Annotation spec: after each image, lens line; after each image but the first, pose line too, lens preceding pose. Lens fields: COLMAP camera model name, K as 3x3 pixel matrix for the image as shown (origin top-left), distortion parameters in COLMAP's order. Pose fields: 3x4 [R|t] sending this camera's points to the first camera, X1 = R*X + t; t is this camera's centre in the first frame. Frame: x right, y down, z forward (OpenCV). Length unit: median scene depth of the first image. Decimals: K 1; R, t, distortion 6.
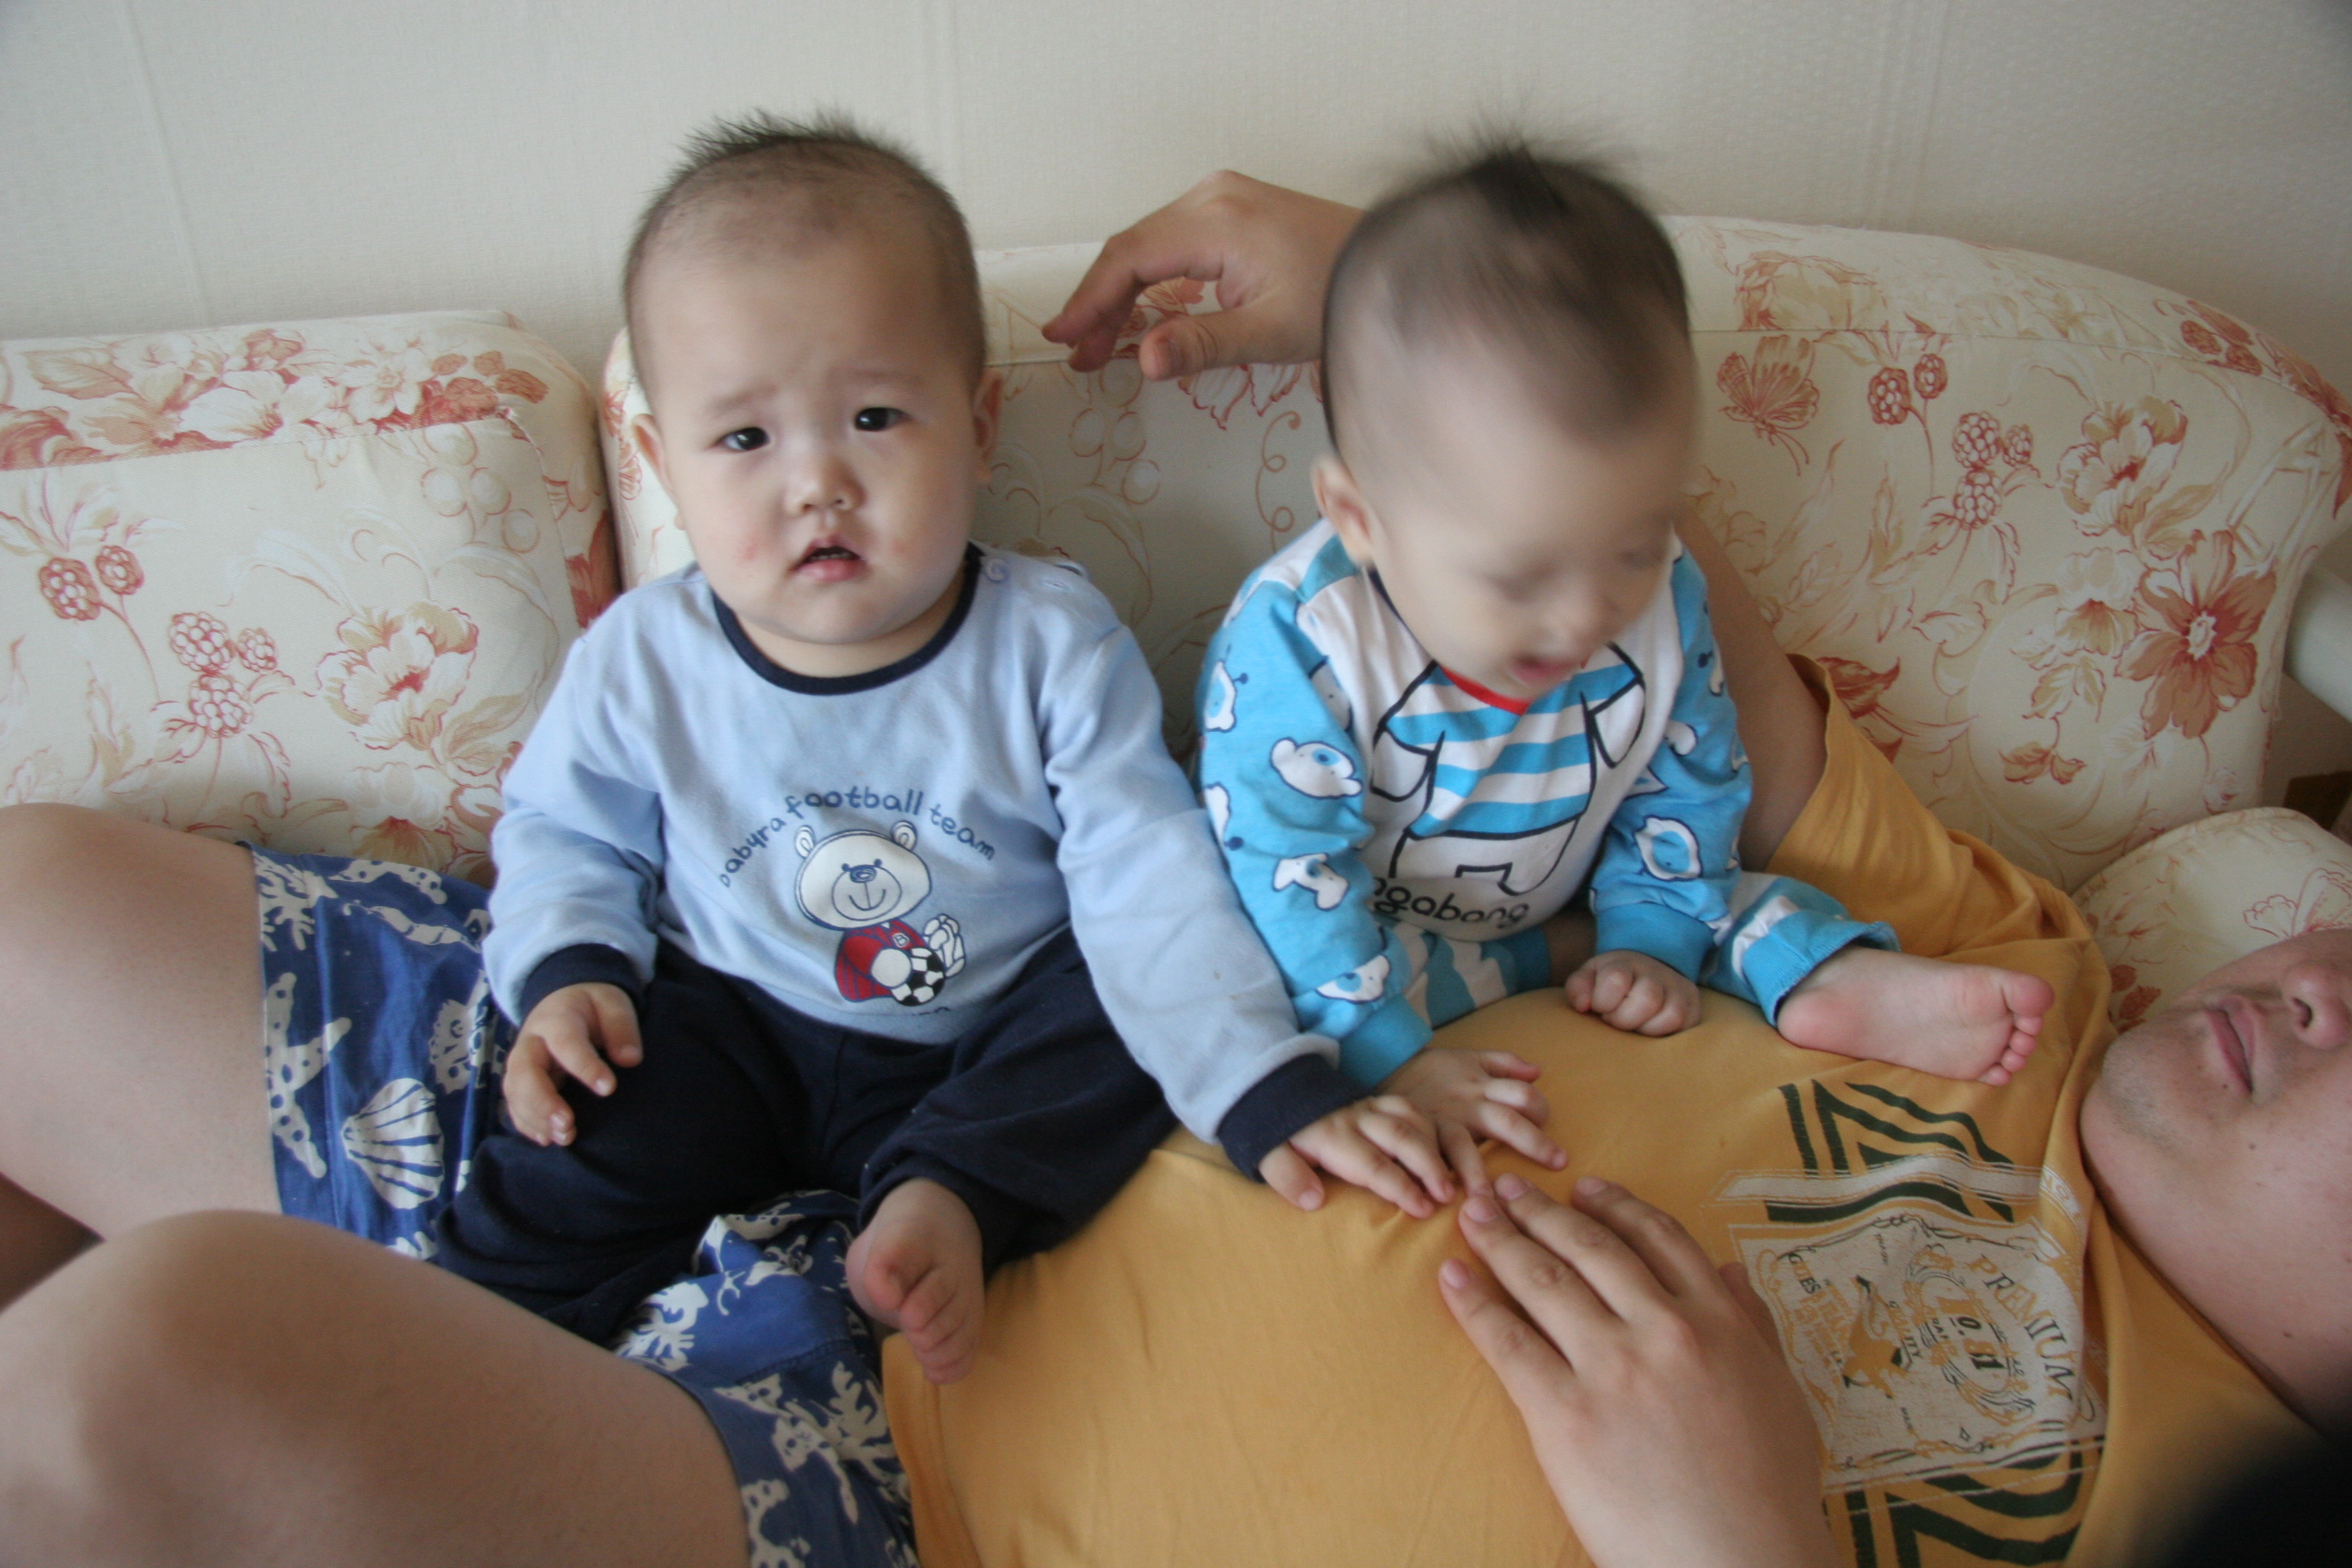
lens RADIAL K [[2046.6, 0, 1162.7], [0, 2046.6, 789.9], [0, 0, 1]] dist [-0.115387, 0.149112]
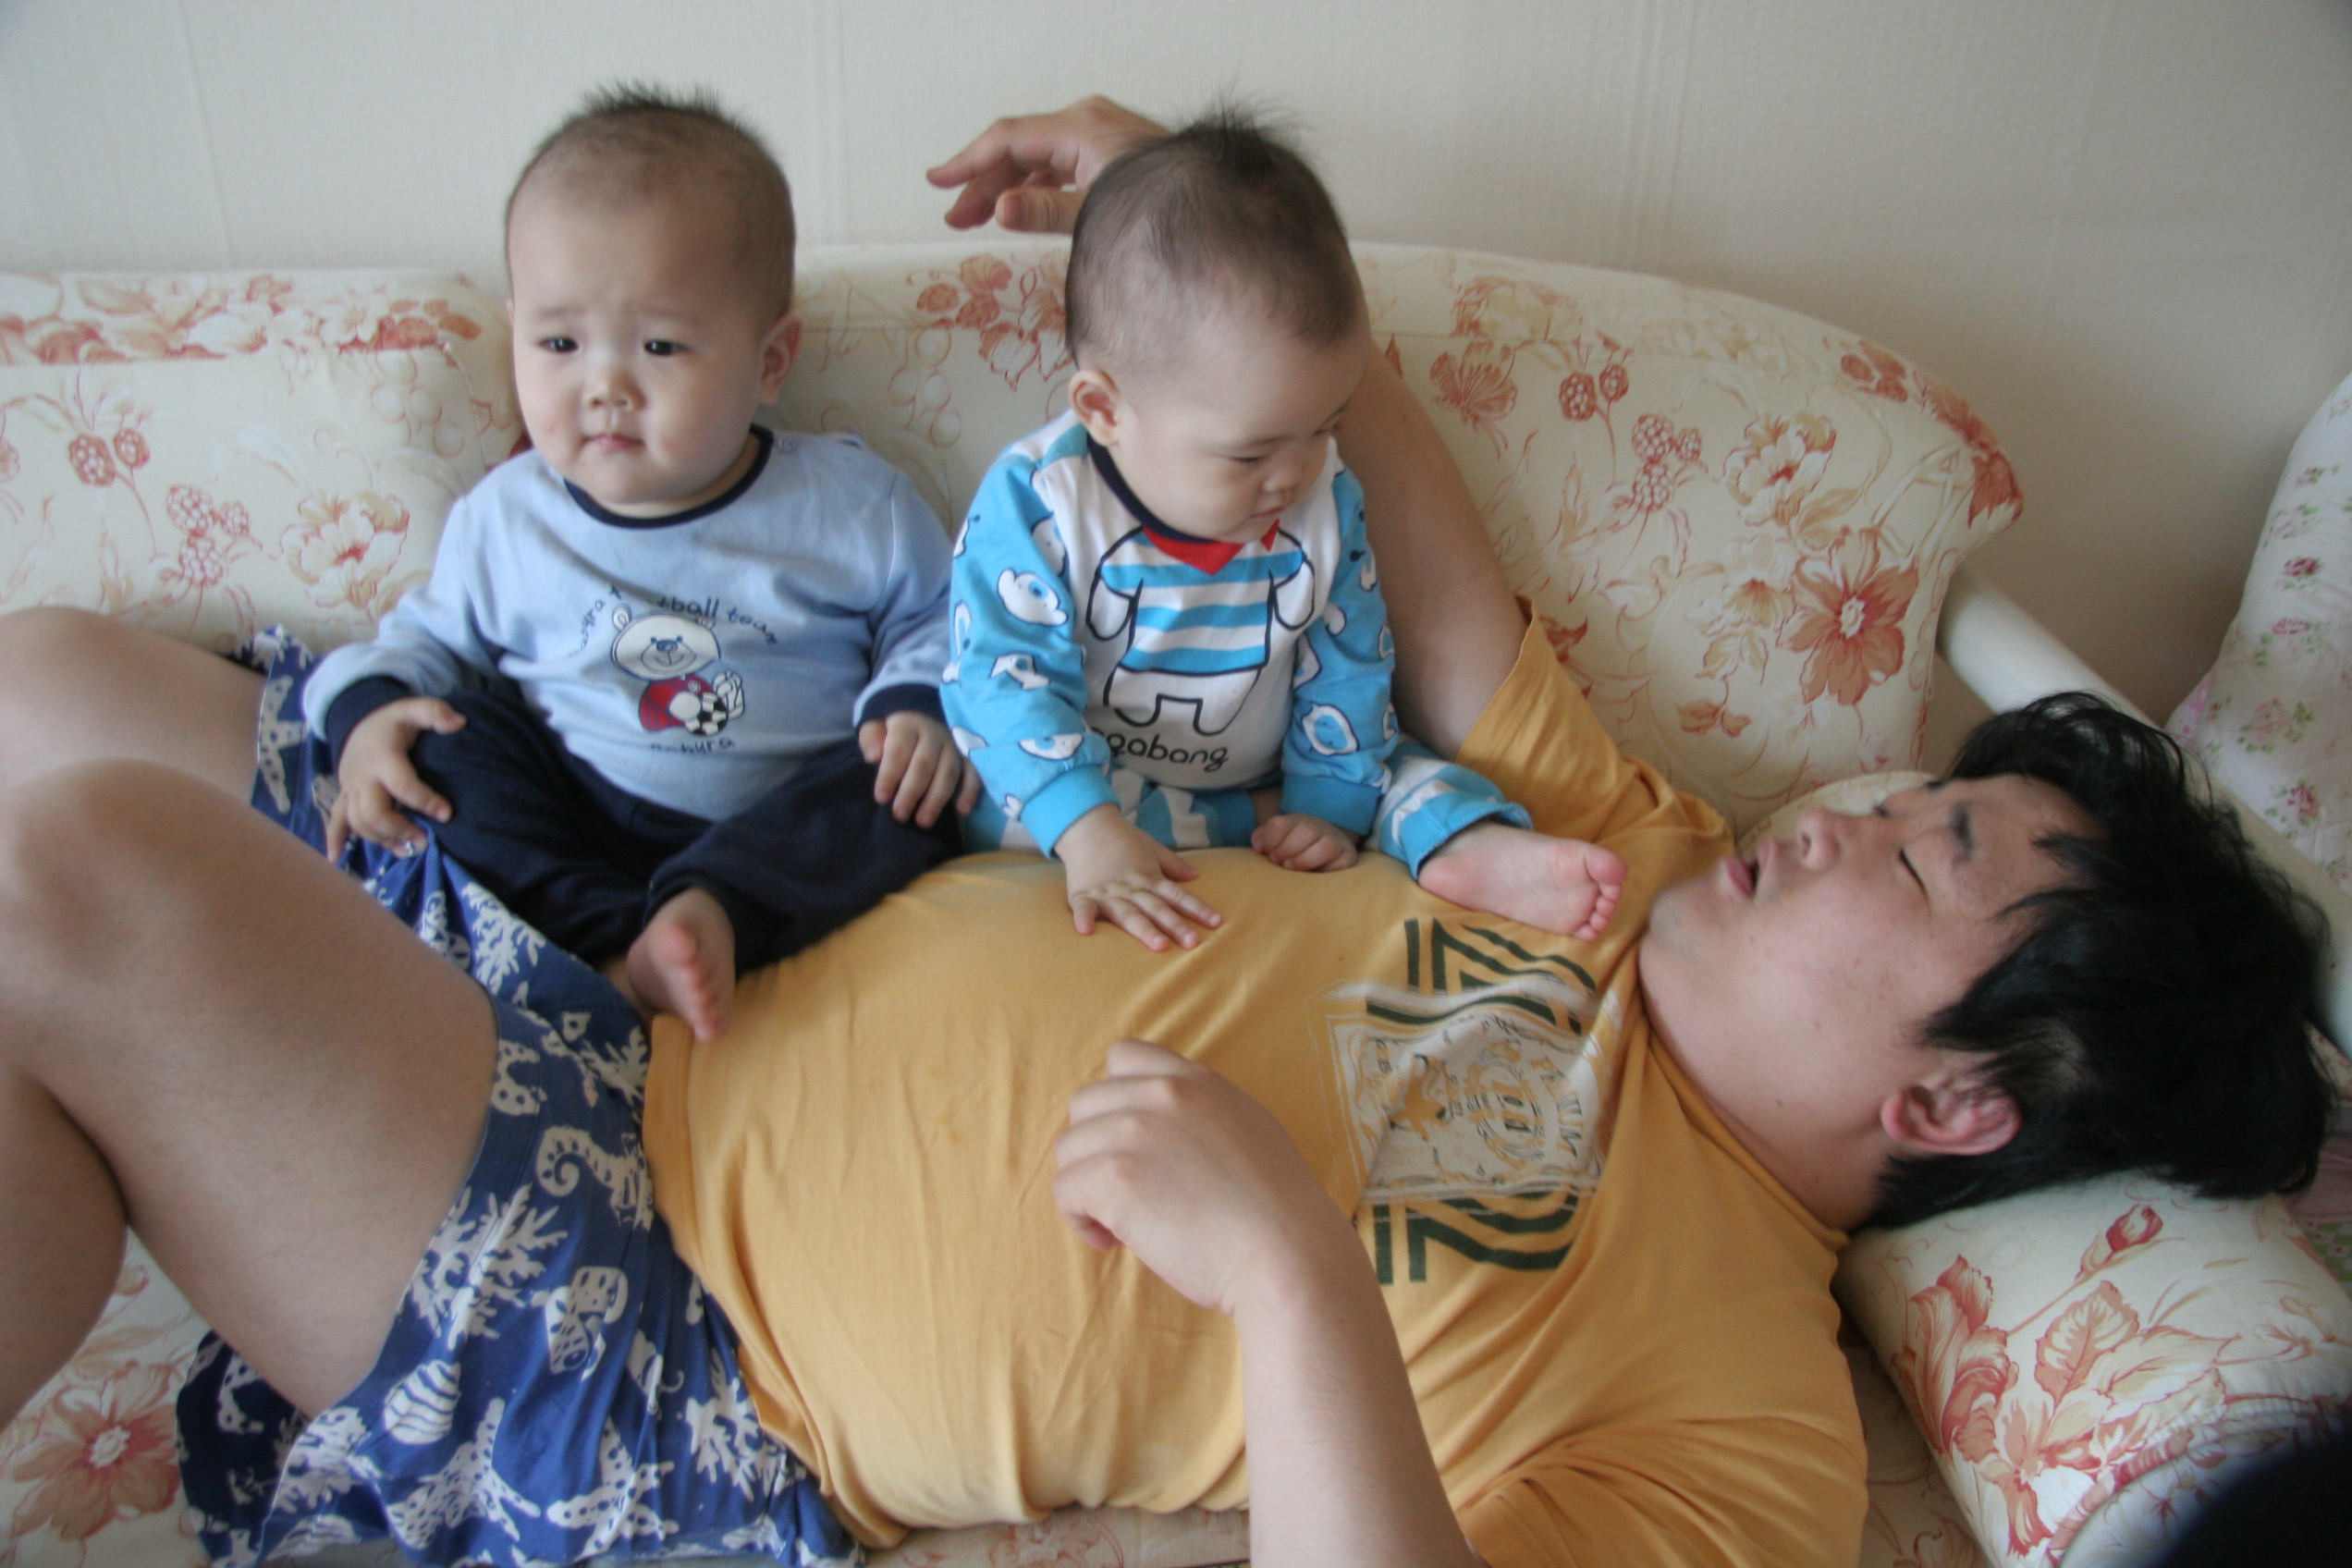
lens RADIAL K [[2048.5, 0, 1167.8], [0, 2048.5, 807.2], [0, 0, 1]] dist [-0.140043, 0.190588]
pose [[0.997528, 0.060883, -0.035079, 0.173628], [-0.061992, 0.997581, -0.031447, 0.103708], [0.033079, 0.033544, 0.998890, -0.213878]]
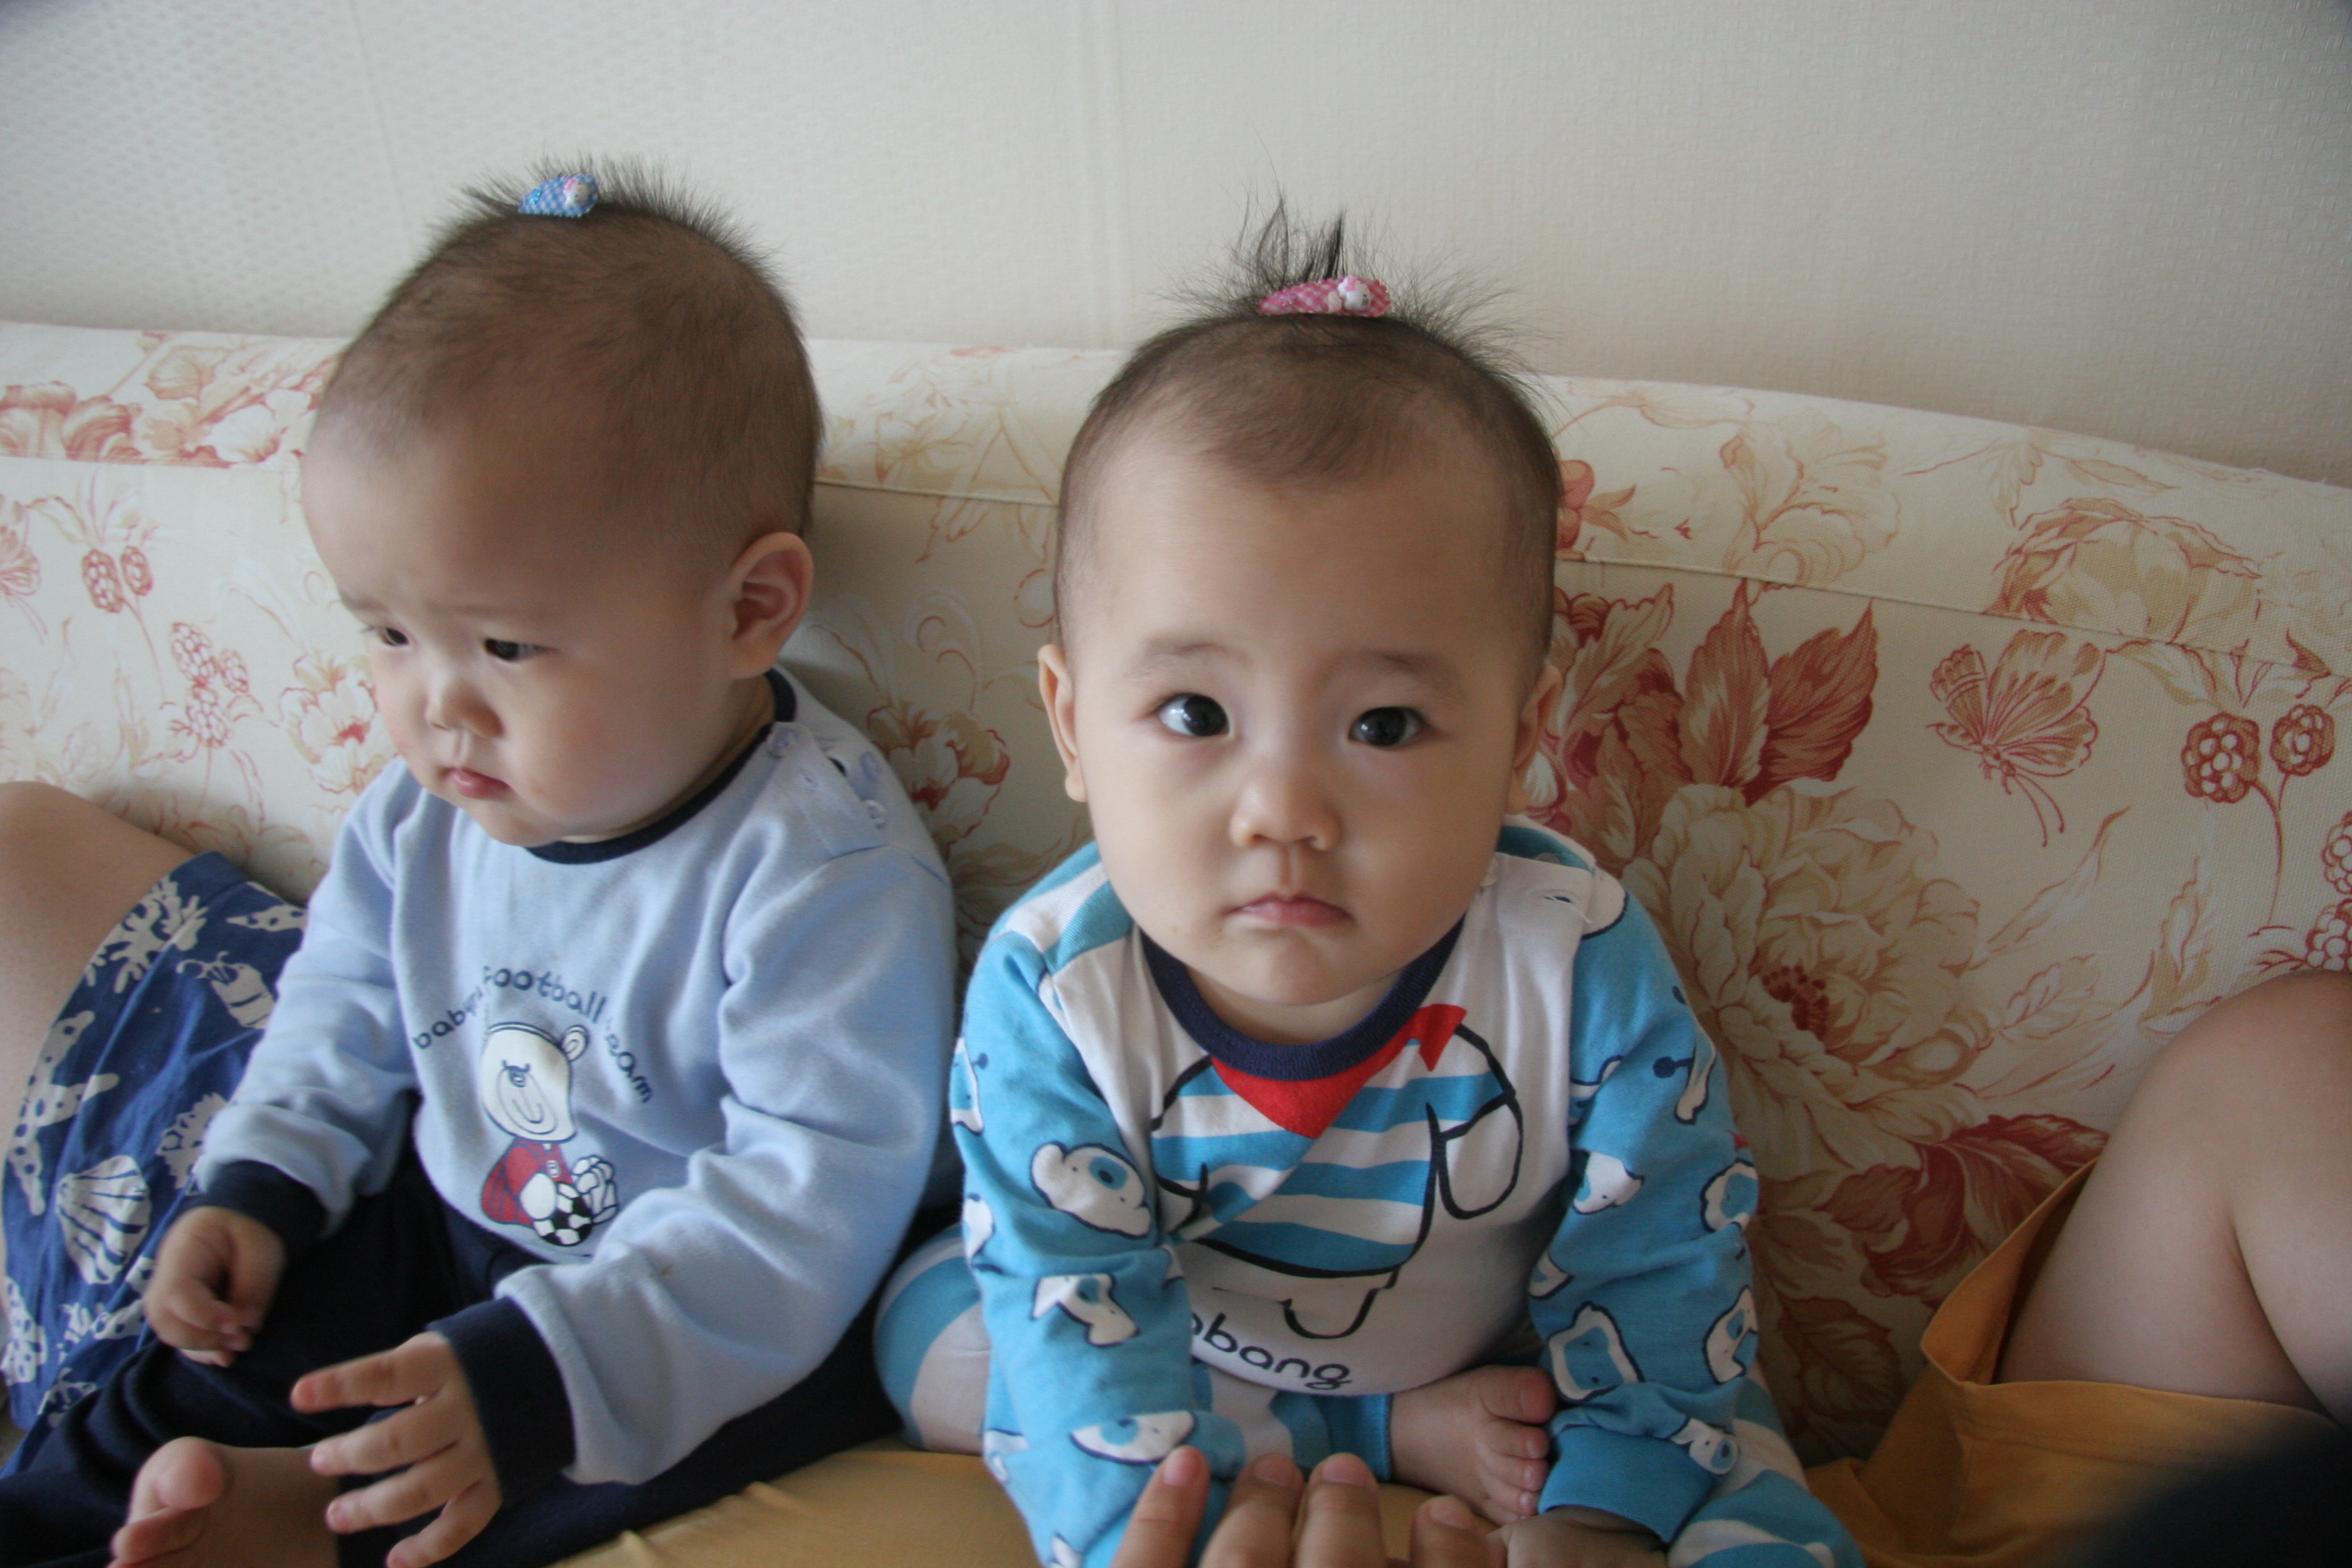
lens RADIAL K [[1871.6, 0, 1163.7], [0, 1871.6, 801.0], [0, 0, 1]] dist [-0.161294, 0.127681]
pose [[0.878823, 0.223268, -0.421688, 0.310484], [-0.214366, 0.974306, 0.069107, -0.150454], [0.426283, 0.029663, 0.904104, 0.350263]]
